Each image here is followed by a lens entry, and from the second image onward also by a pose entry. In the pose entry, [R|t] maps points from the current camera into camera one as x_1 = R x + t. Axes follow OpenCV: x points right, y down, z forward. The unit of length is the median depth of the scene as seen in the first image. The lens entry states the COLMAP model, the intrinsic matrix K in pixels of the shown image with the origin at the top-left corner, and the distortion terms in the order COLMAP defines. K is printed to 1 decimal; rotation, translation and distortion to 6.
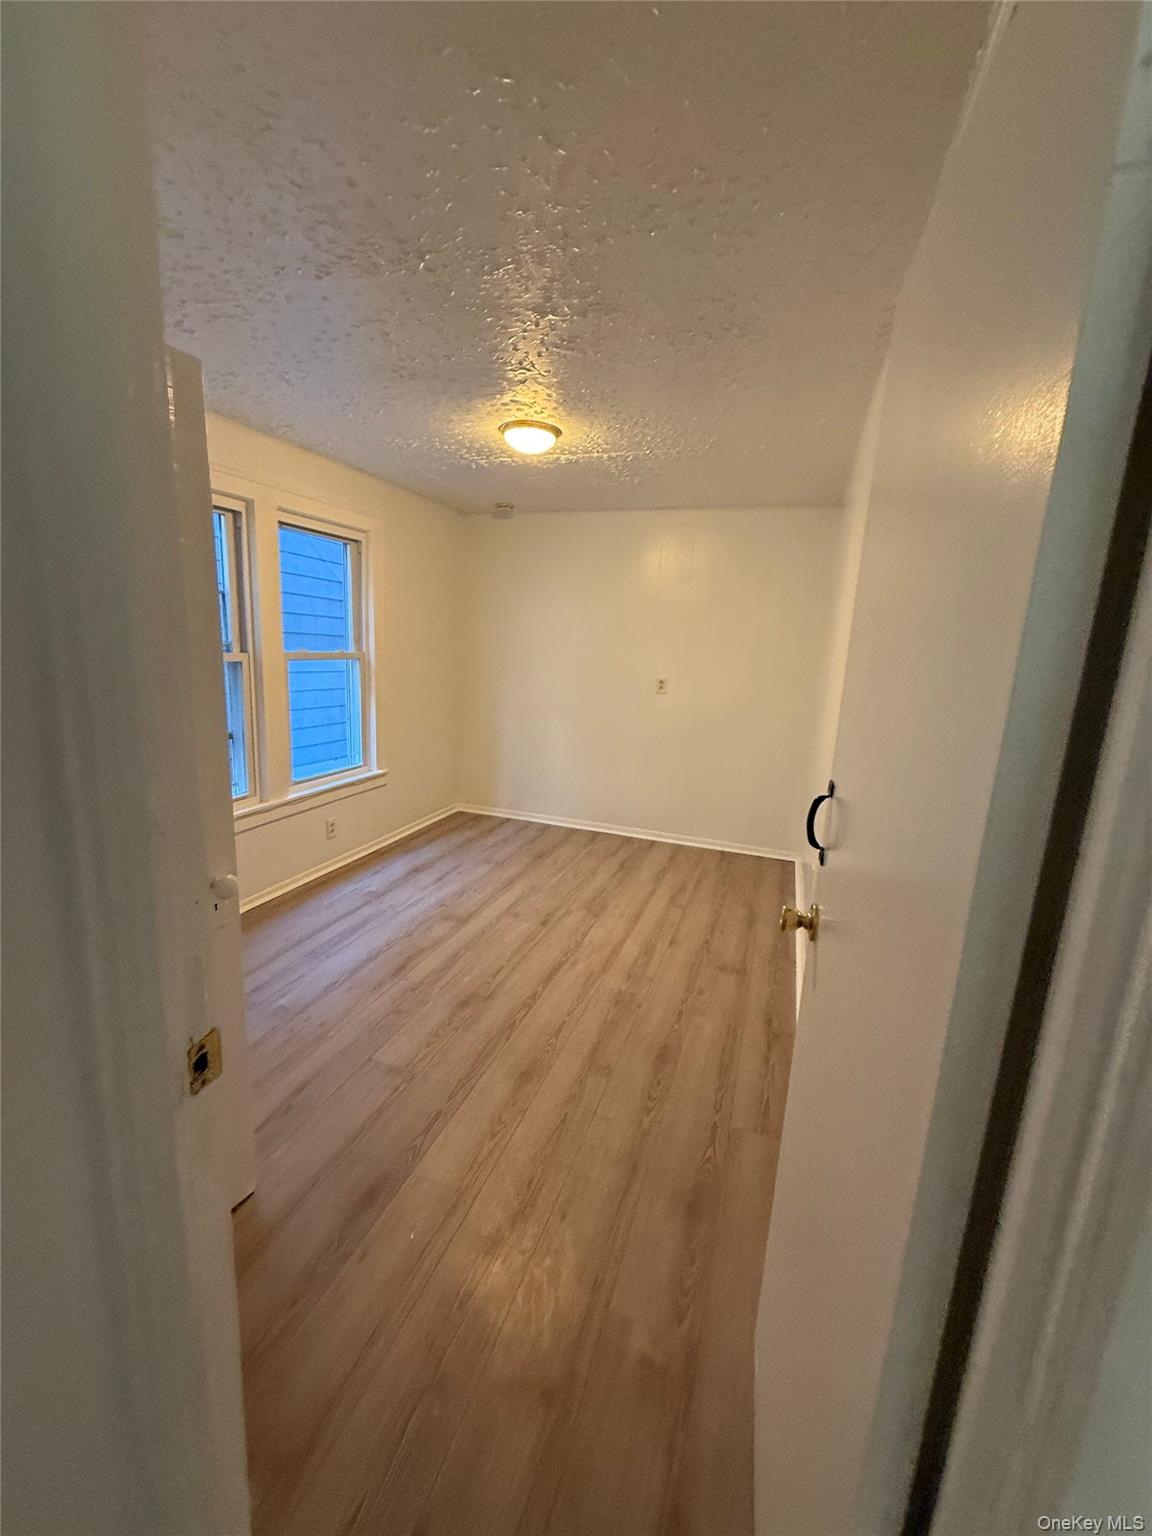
lens RADIAL K [[606.3, 0, 581.4], [0, 606.3, 755.9], [0, 0, 1]] dist [0.000226, -0.000367]
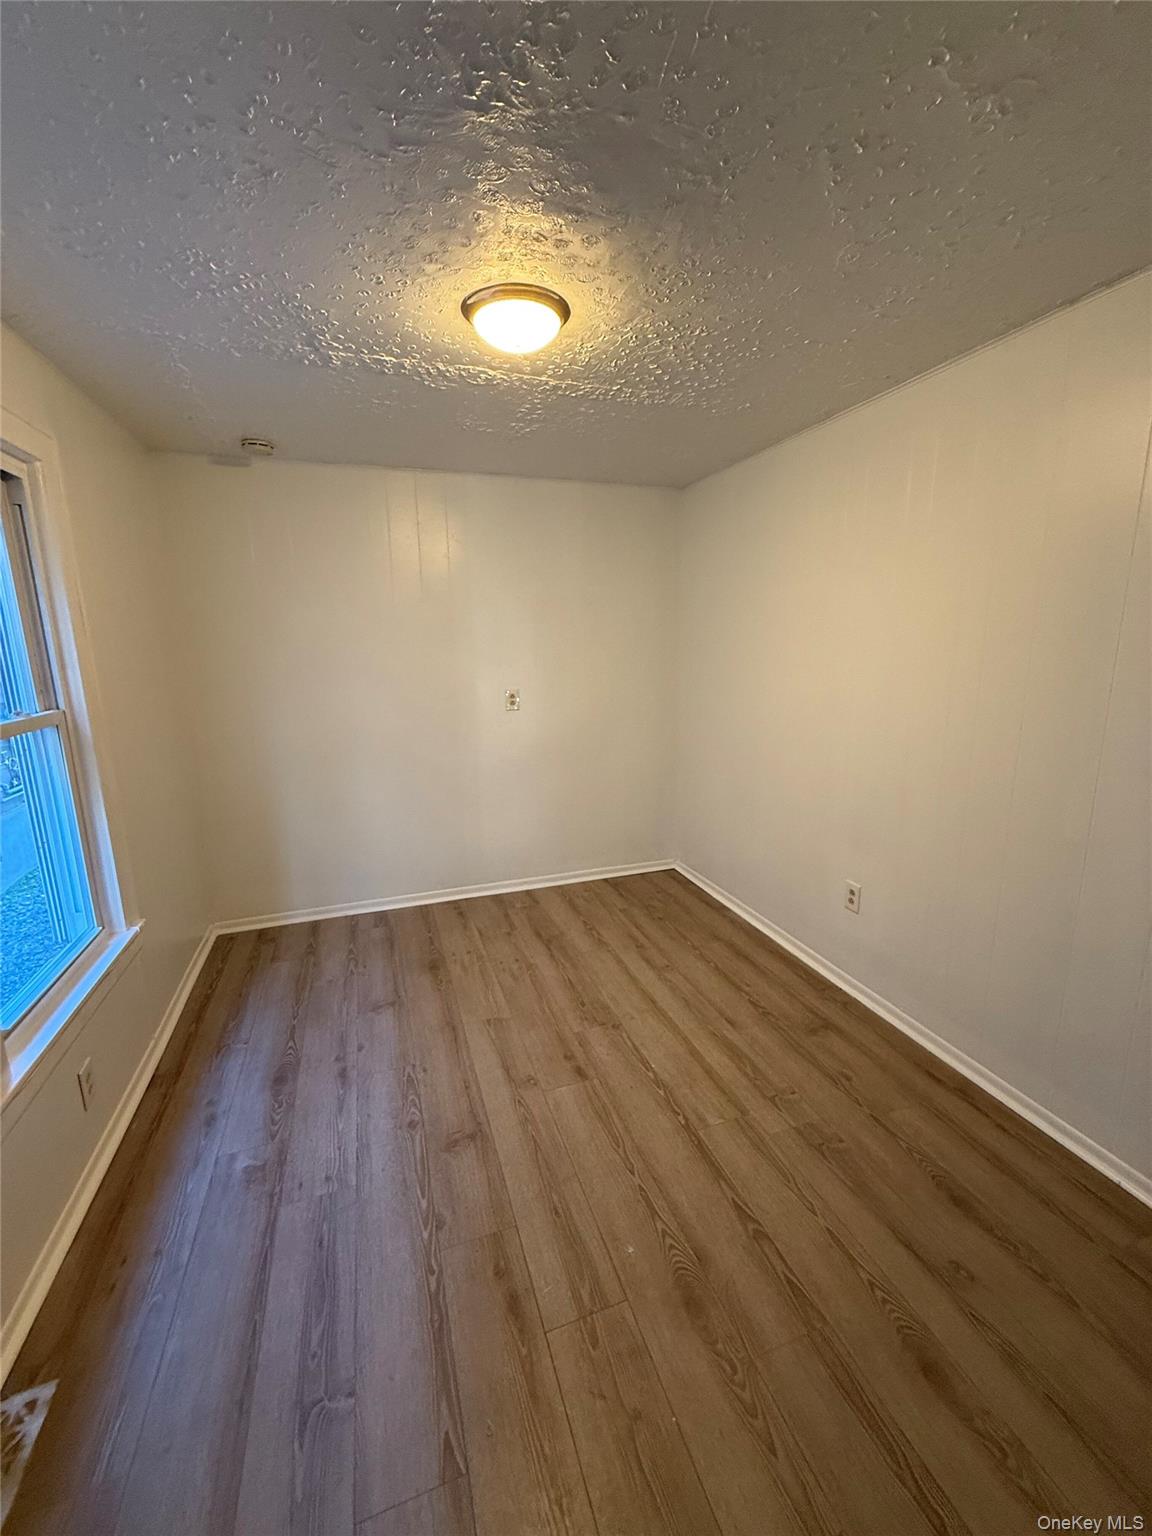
lens RADIAL K [[606.3, 0, 572.0], [0, 606.3, 765.1], [0, 0, 1]] dist [0.000226, -0.000367]
pose [[0.793628, -0.187276, 0.578862, -0.361746], [0.168875, 0.981867, 0.086128, -0.112182], [-0.584496, 0.029402, 0.810864, 0.406537]]
